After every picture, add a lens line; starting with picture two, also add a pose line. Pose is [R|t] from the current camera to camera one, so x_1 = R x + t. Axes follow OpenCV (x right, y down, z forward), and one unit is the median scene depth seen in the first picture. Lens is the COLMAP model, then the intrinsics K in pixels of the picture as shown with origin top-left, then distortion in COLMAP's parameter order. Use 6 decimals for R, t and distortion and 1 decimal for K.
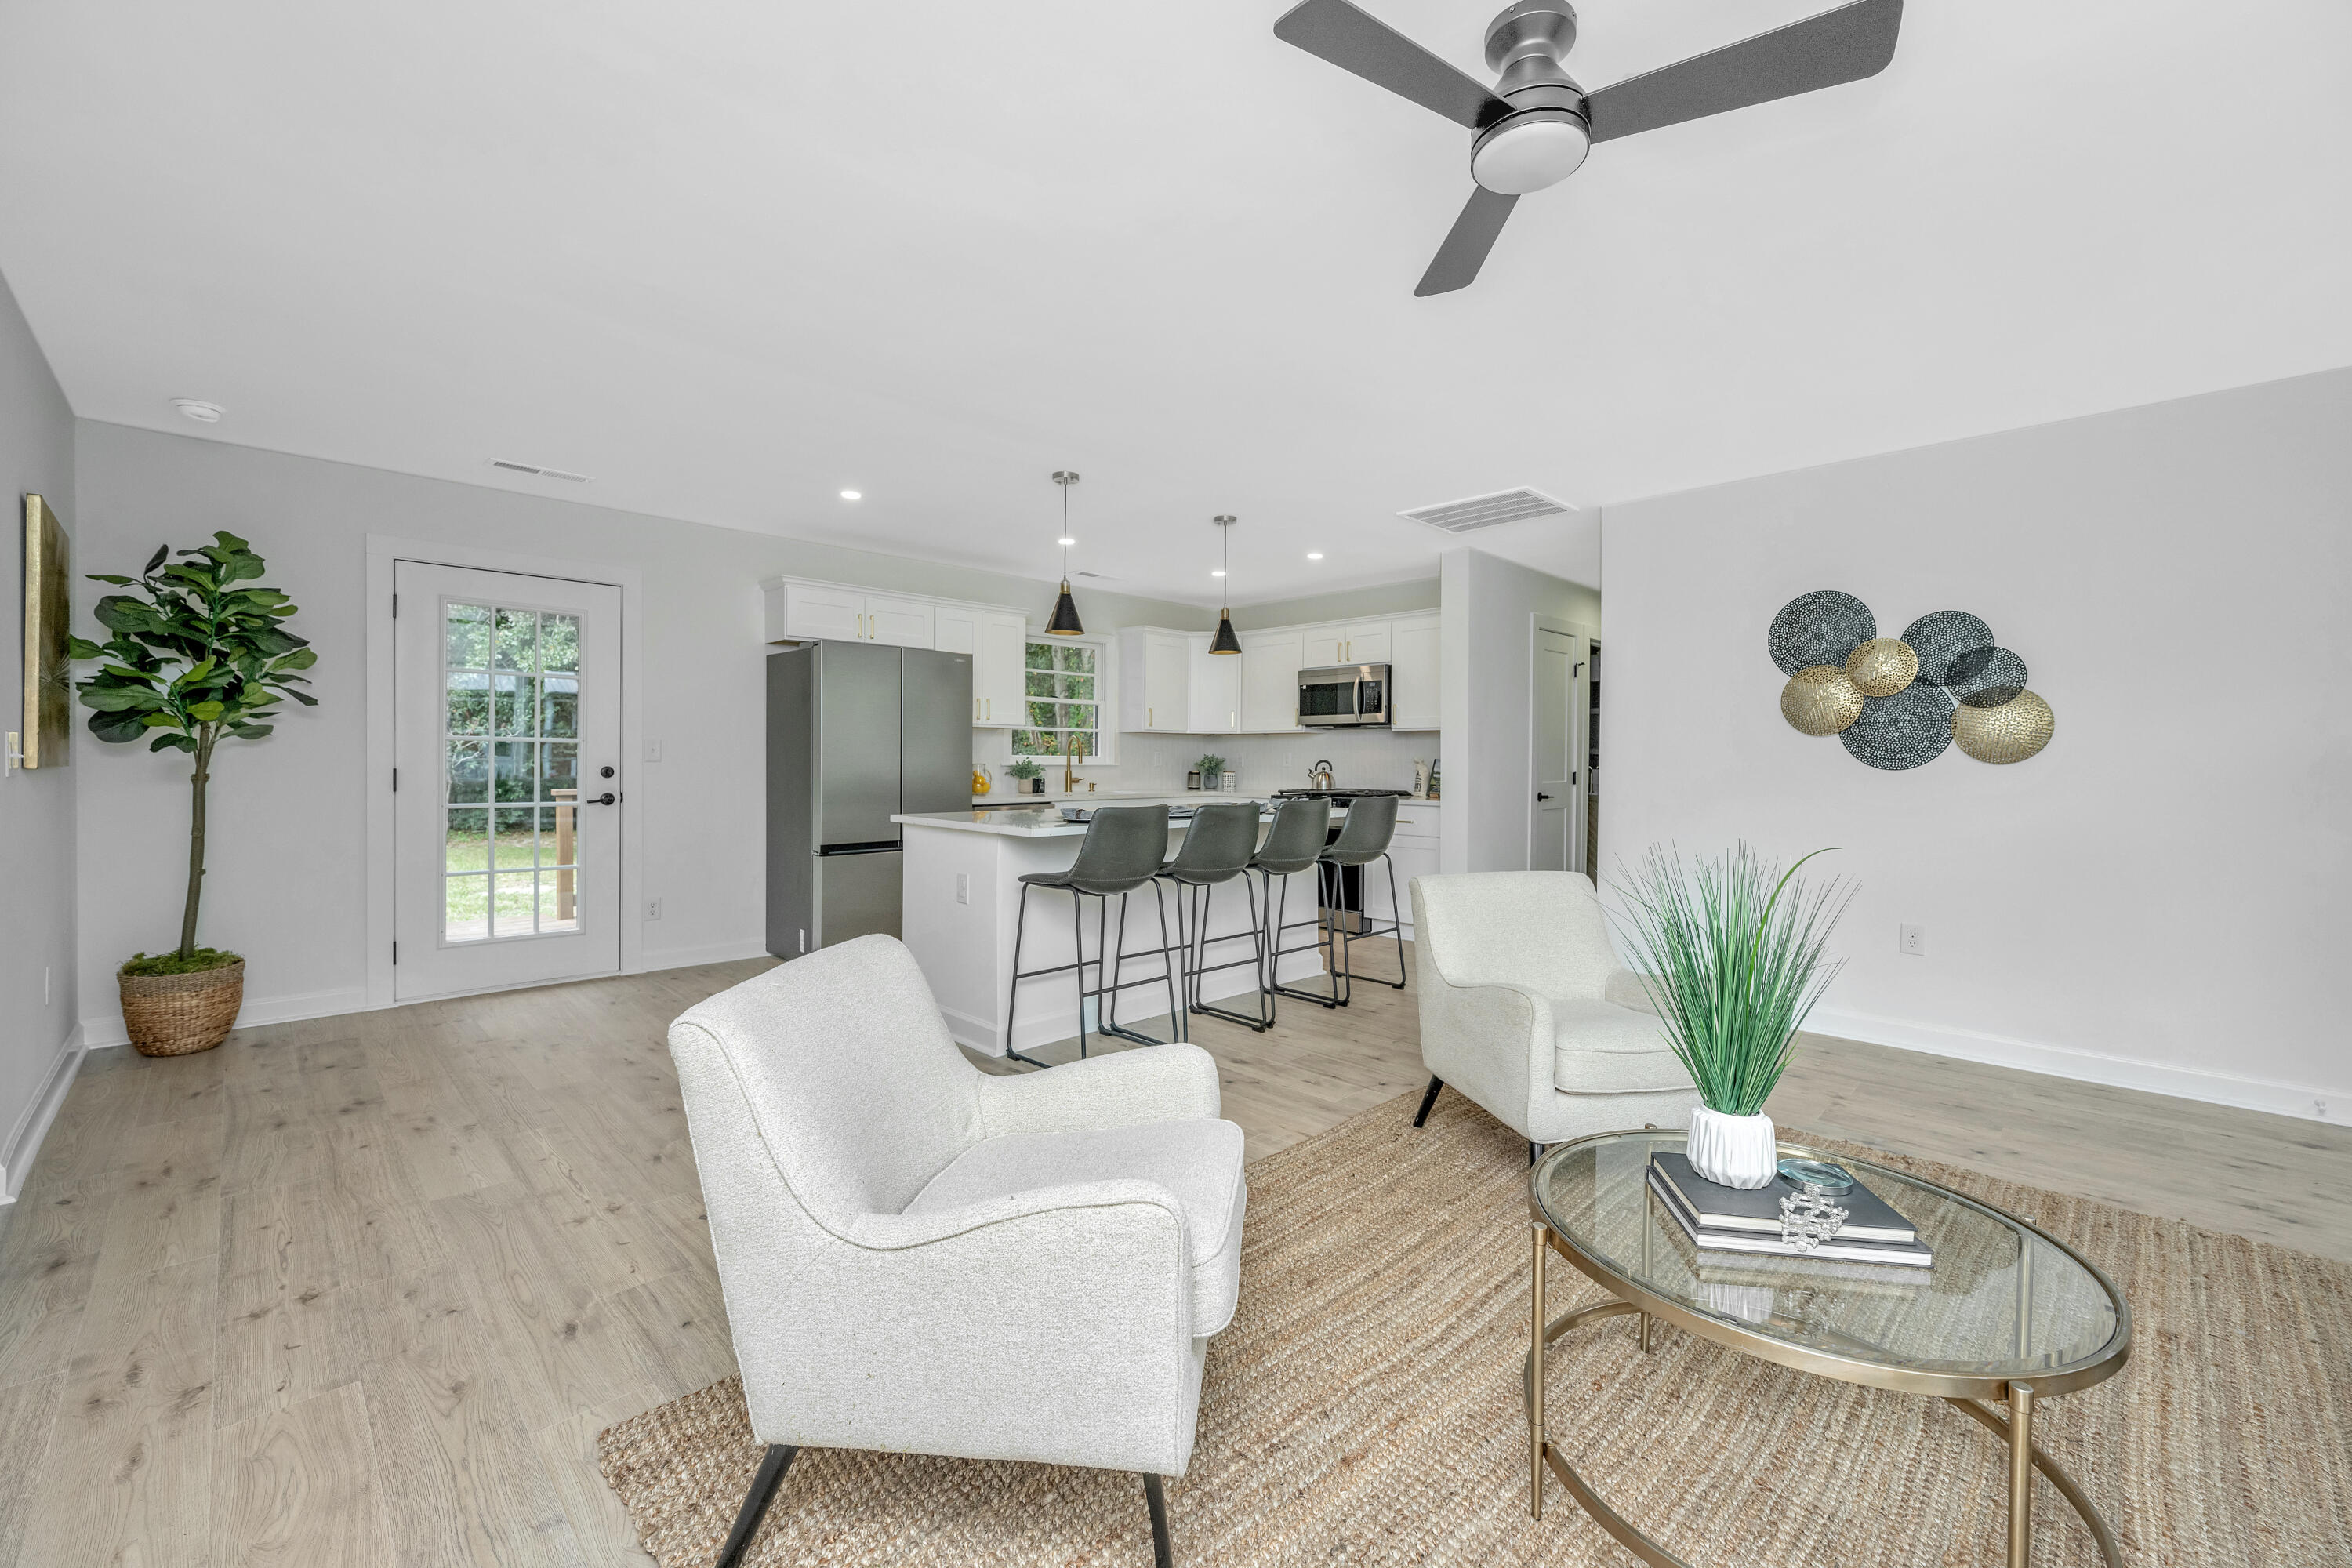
lens RADIAL K [[953.1, 0, 1190.9], [0, 953.1, 777.9], [0, 0, 1]] dist [0.006600, 0.000104]
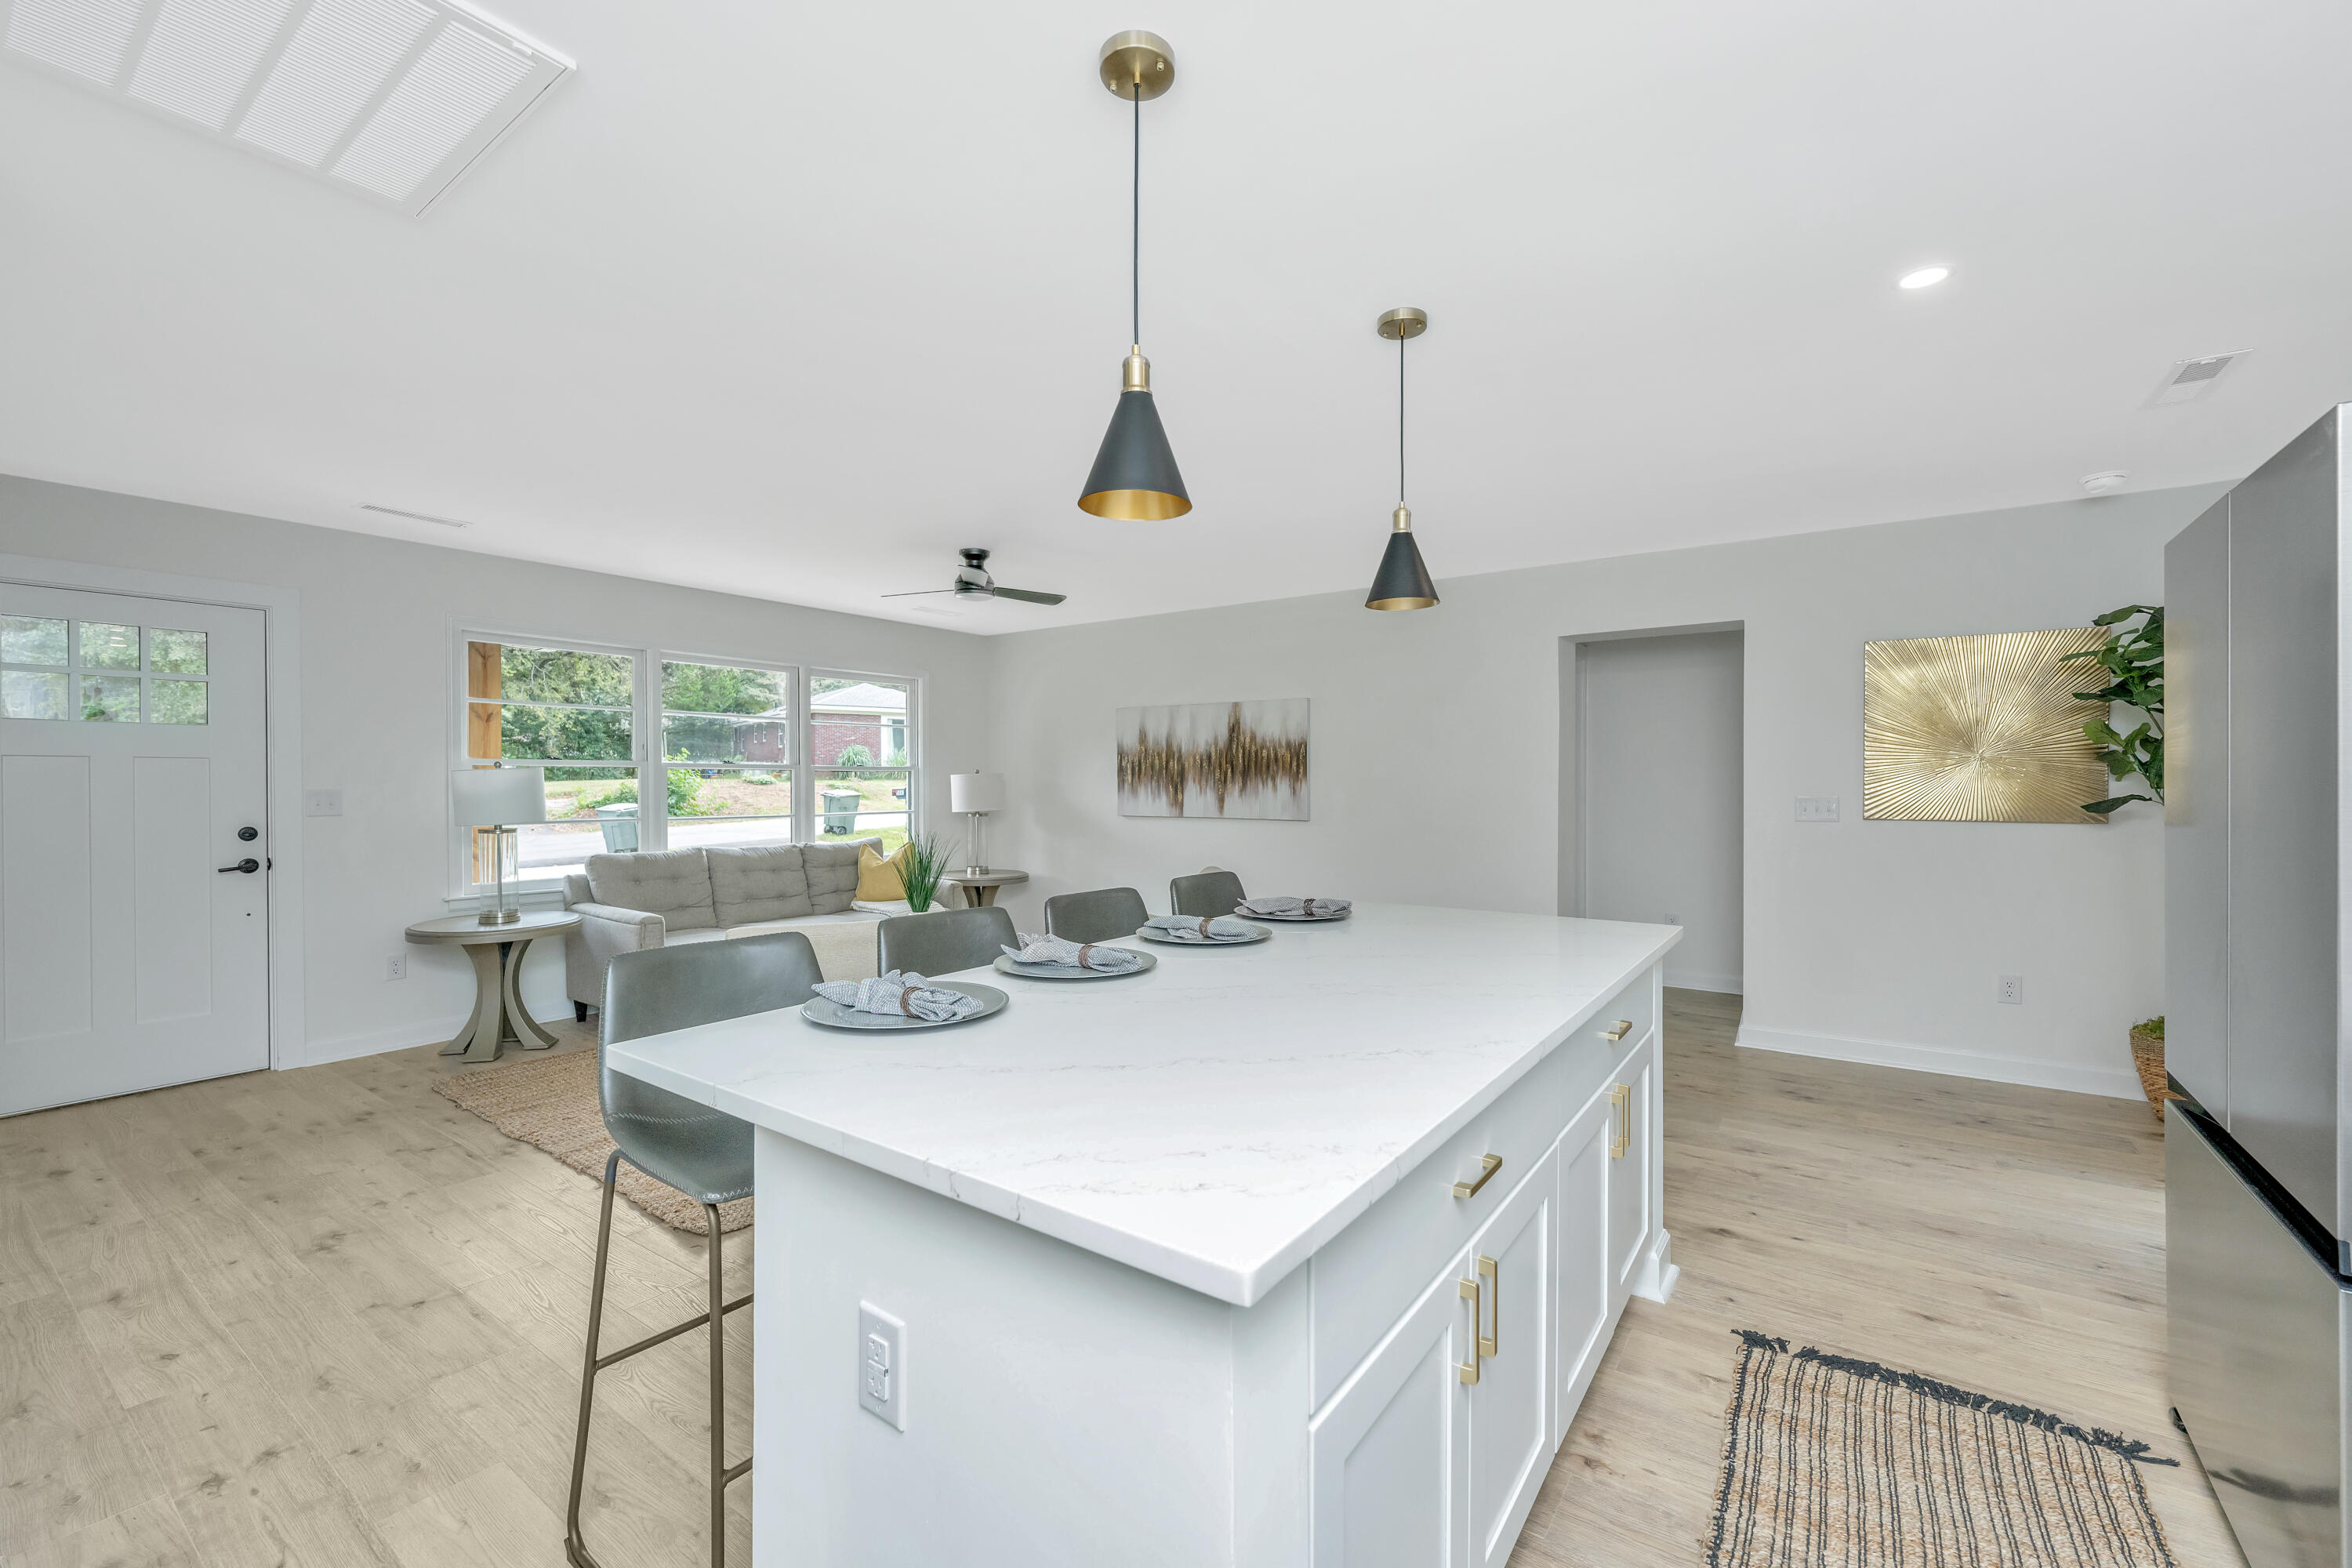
lens RADIAL K [[953.1, 0, 1190.9], [0, 953.1, 777.9], [0, 0, 1]] dist [0.006600, 0.000104]
pose [[-0.985325, -0.010418, -0.170373, 0.082520], [-0.012968, 0.999820, 0.013864, -0.052591], [0.170198, 0.015870, -0.985282, 1.466914]]
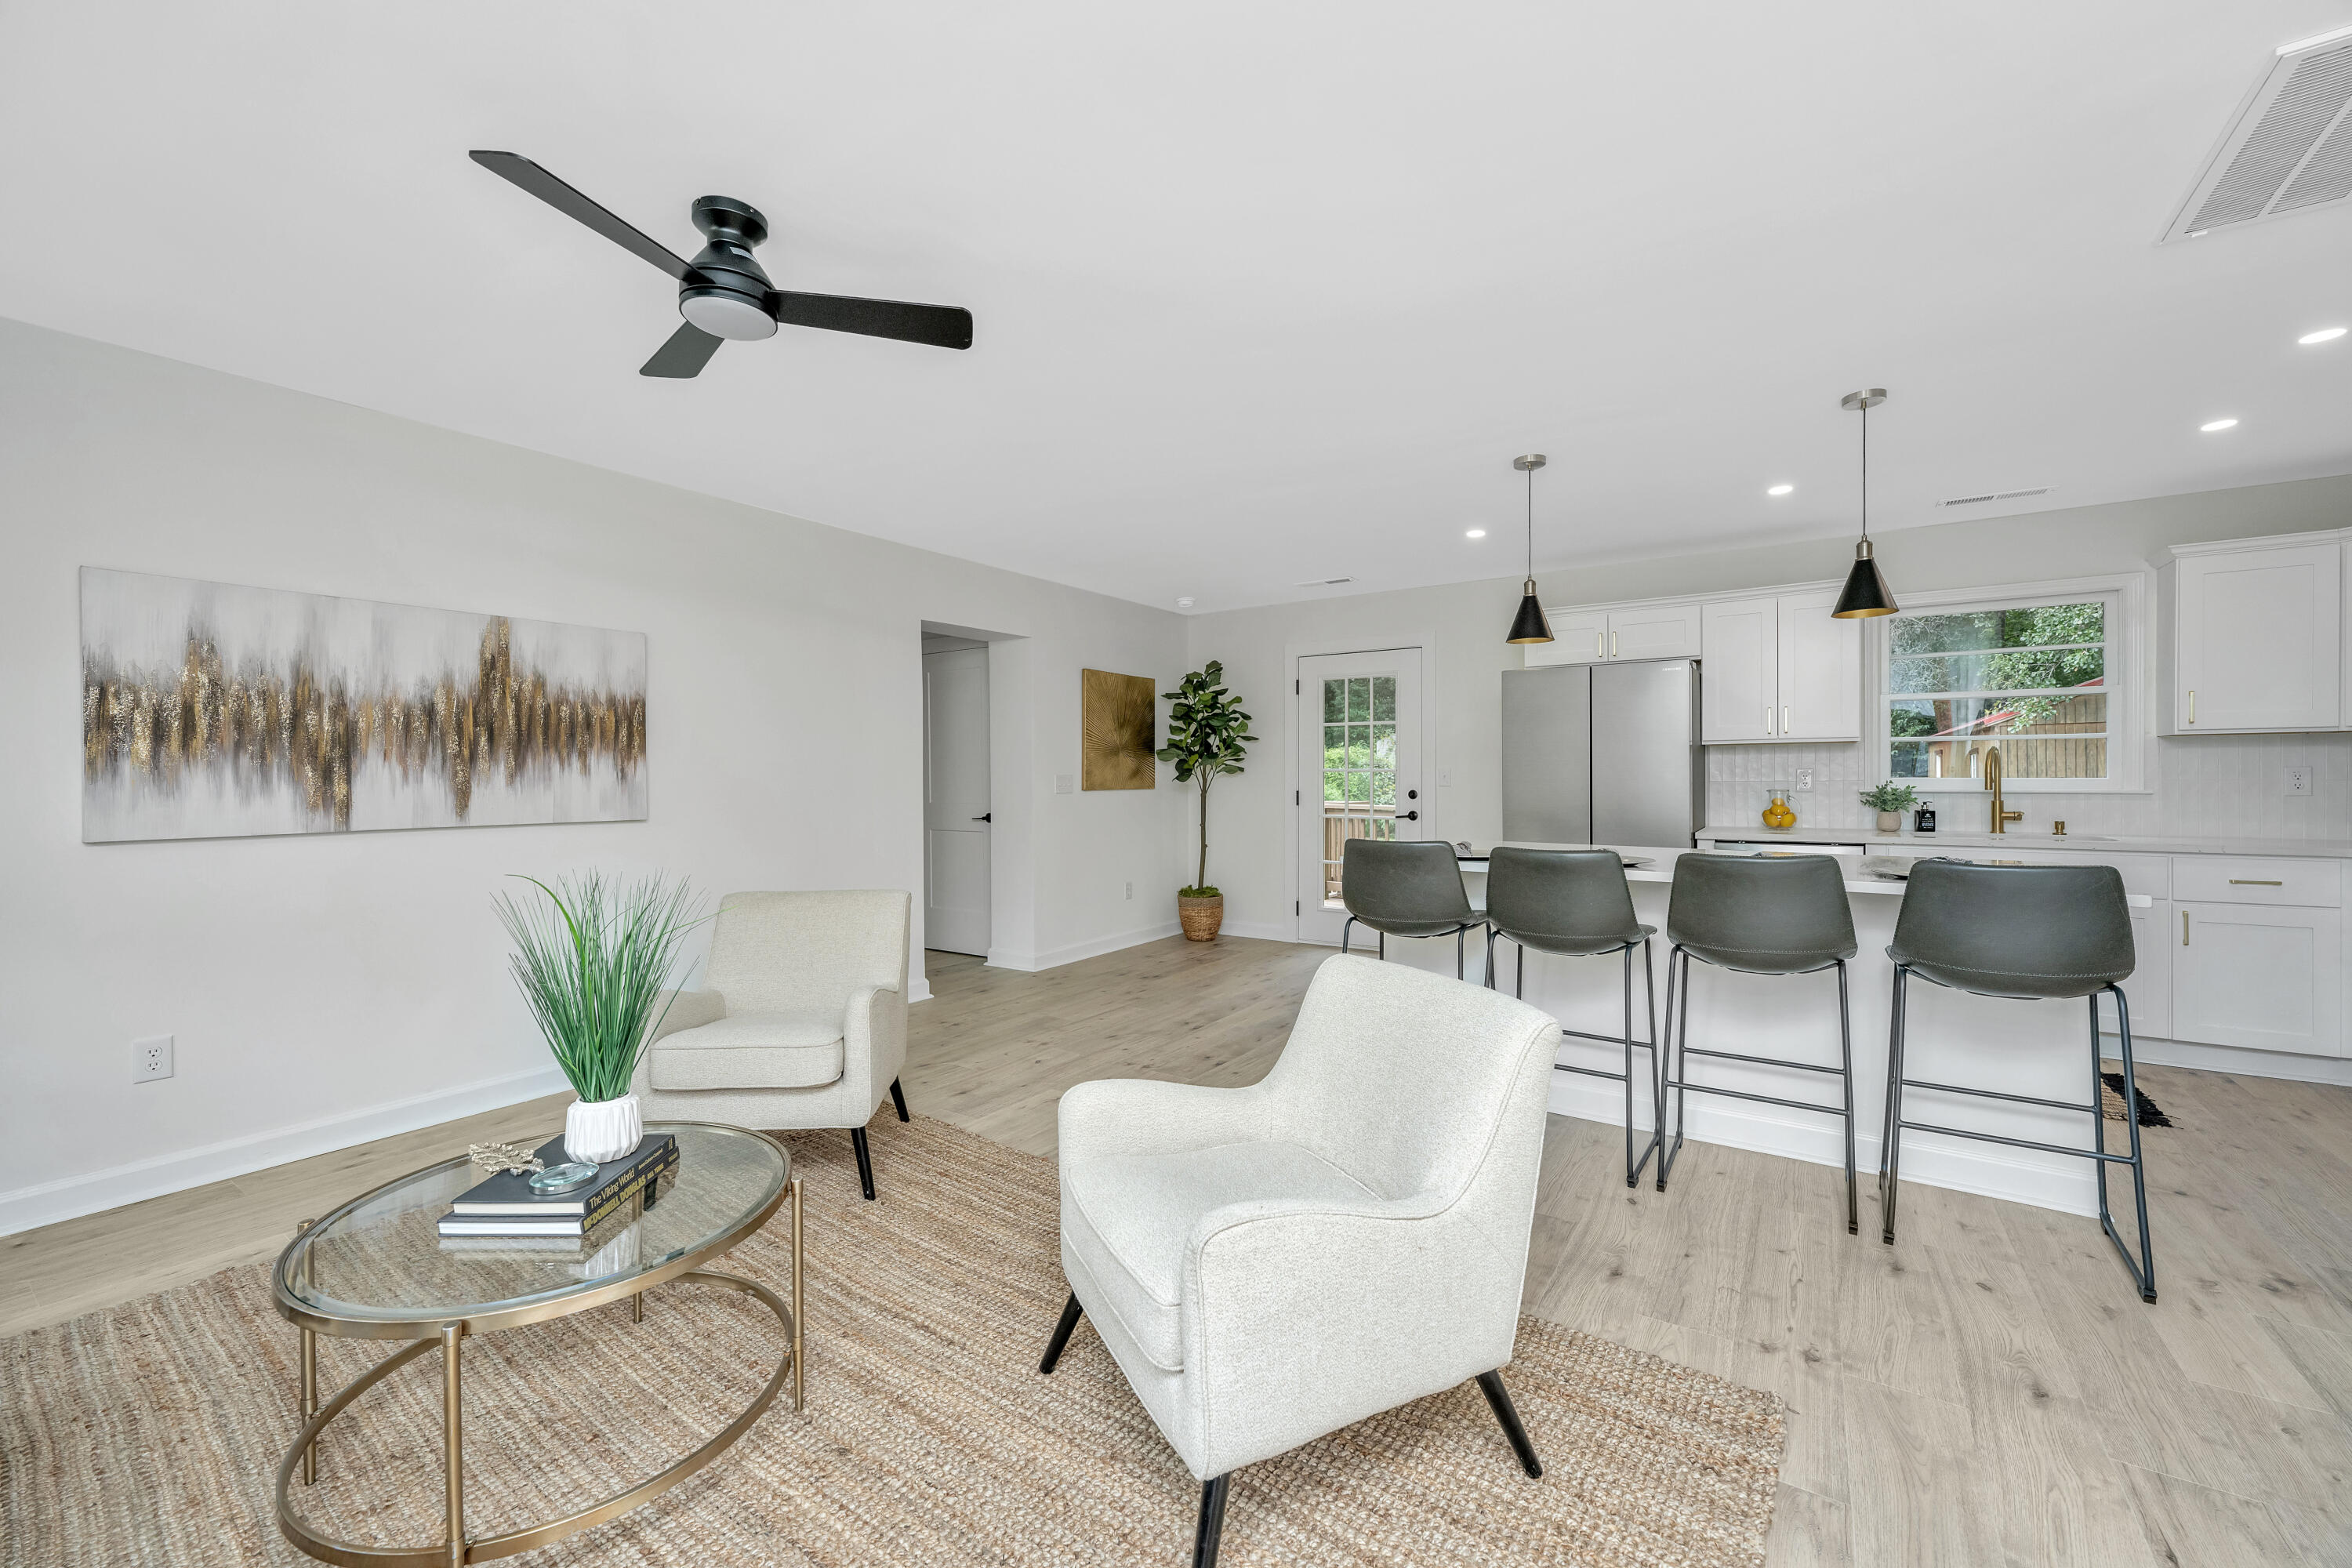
lens RADIAL K [[953.1, 0, 1190.9], [0, 953.1, 777.9], [0, 0, 1]] dist [0.006600, 0.000104]
pose [[0.181087, -0.004587, -0.983456, 0.650218], [-0.014788, 0.999863, -0.007386, -0.015861], [0.983356, 0.015881, 0.180994, 0.525618]]
